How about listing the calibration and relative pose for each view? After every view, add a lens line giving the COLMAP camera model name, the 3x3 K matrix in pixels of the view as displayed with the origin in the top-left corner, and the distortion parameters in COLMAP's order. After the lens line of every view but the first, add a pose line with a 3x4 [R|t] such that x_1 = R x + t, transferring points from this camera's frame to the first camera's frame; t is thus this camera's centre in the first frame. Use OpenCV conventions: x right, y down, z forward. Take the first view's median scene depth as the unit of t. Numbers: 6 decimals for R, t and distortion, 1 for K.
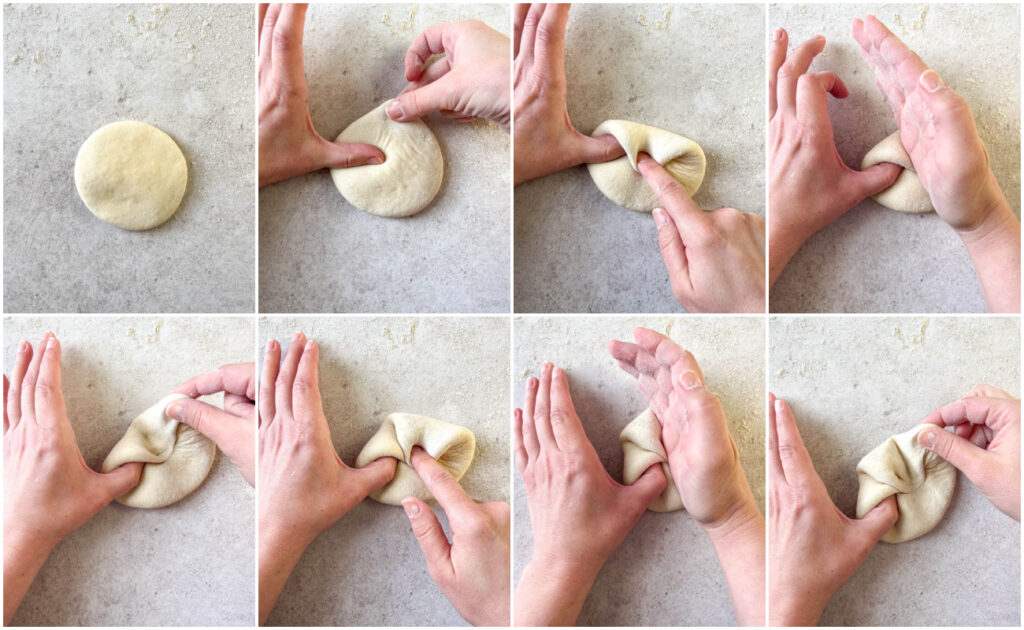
lens RADIAL K [[413.4, 0, 511.7], [0, 413.4, 315.6], [0, 0, 1]] dist [-0.000977, 0.000304]
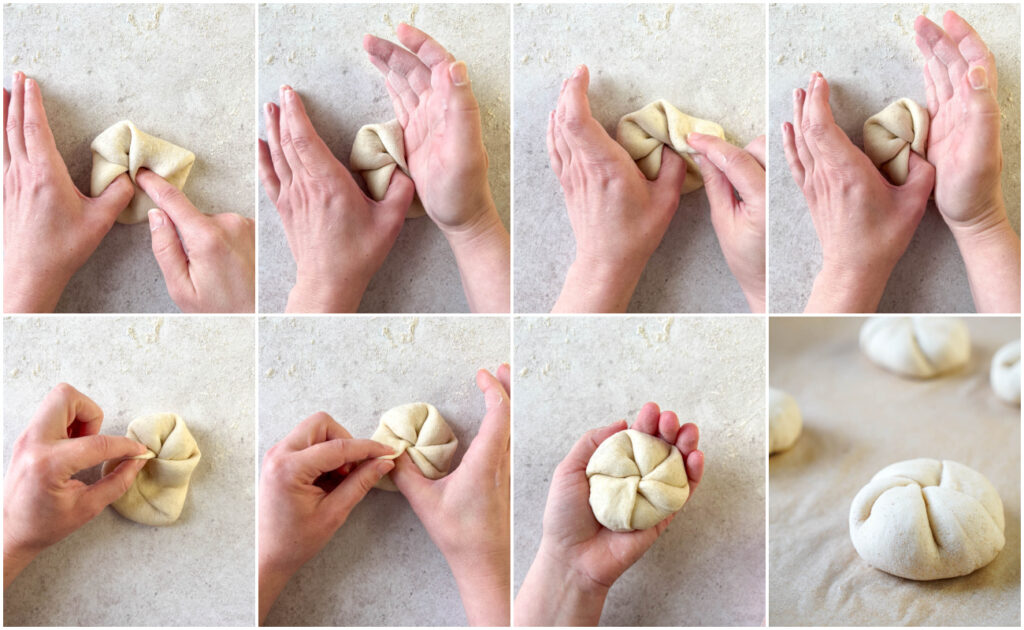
lens RADIAL K [[413.2, 0, 512.0], [0, 413.2, 315.0], [0, 0, 1]] dist [0.001474, -0.000489]
pose [[1.000000, 0.000400, -0.000387, 1.236421], [-0.000400, 0.999999, -0.001149, -0.000135], [0.000386, 0.001149, 0.999999, -0.000395]]
